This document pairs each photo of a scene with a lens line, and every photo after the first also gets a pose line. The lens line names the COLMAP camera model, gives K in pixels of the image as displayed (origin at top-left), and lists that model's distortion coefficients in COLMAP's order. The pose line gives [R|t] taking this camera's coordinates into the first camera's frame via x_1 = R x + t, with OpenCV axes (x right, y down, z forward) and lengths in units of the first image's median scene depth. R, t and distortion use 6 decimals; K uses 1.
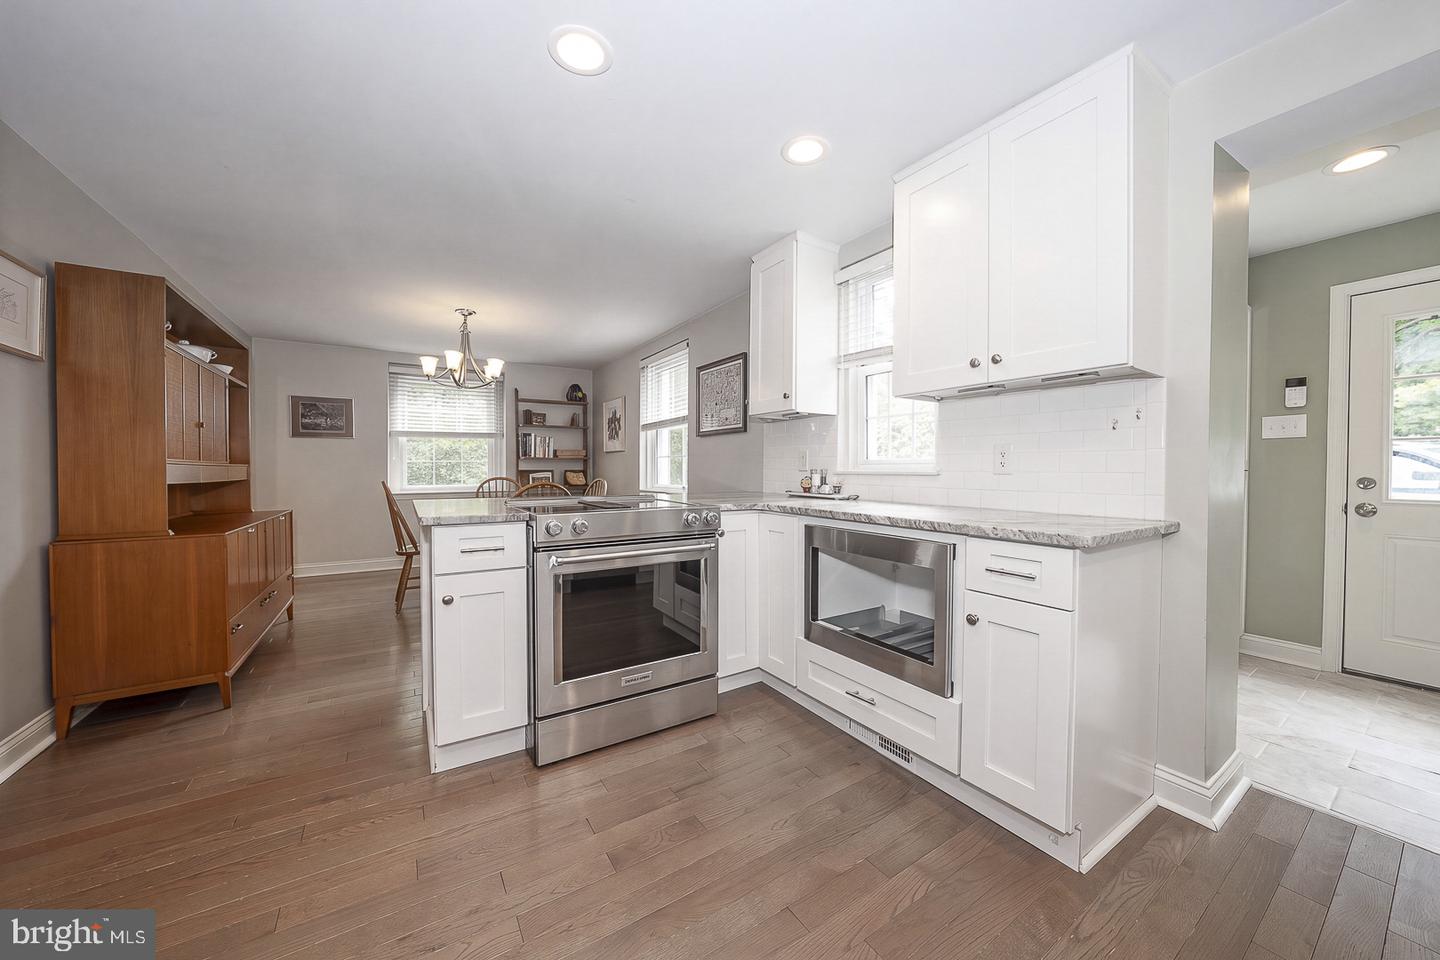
lens RADIAL K [[509.0, 0, 726.5], [0, 509.0, 472.7], [0, 0, 1]] dist [-0.014915, 0.000972]
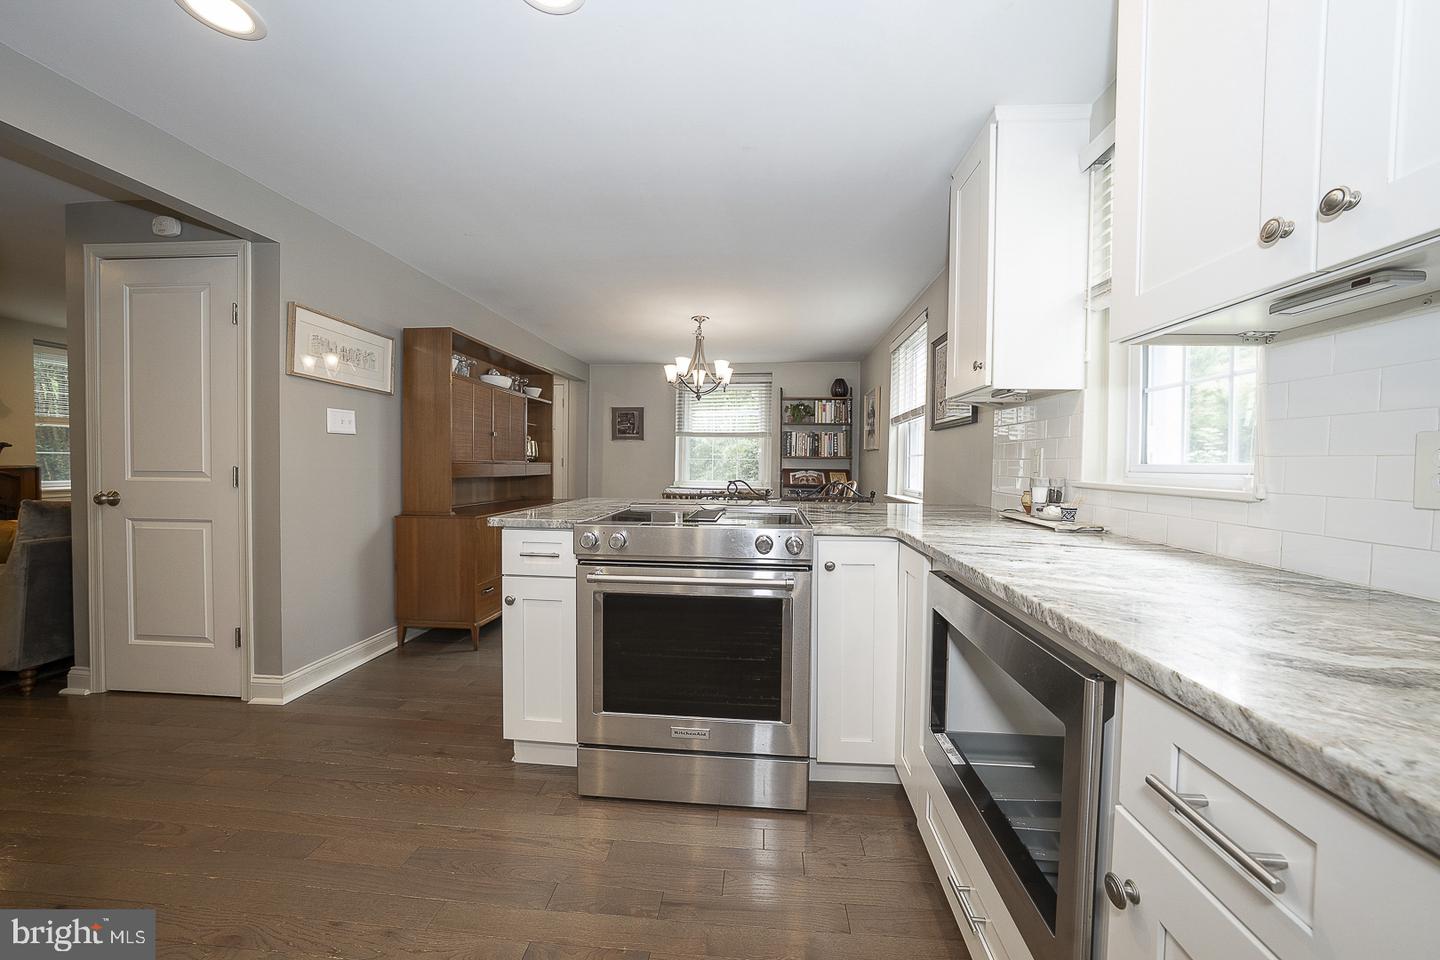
lens RADIAL K [[509.0, 0, 723.5], [0, 509.0, 474.0], [0, 0, 1]] dist [-0.014915, 0.000972]
pose [[0.791099, 0.020854, -0.611332, 0.257540], [-0.015103, 0.999780, 0.014560, -0.016418], [0.611501, -0.002286, 0.791240, 0.281045]]
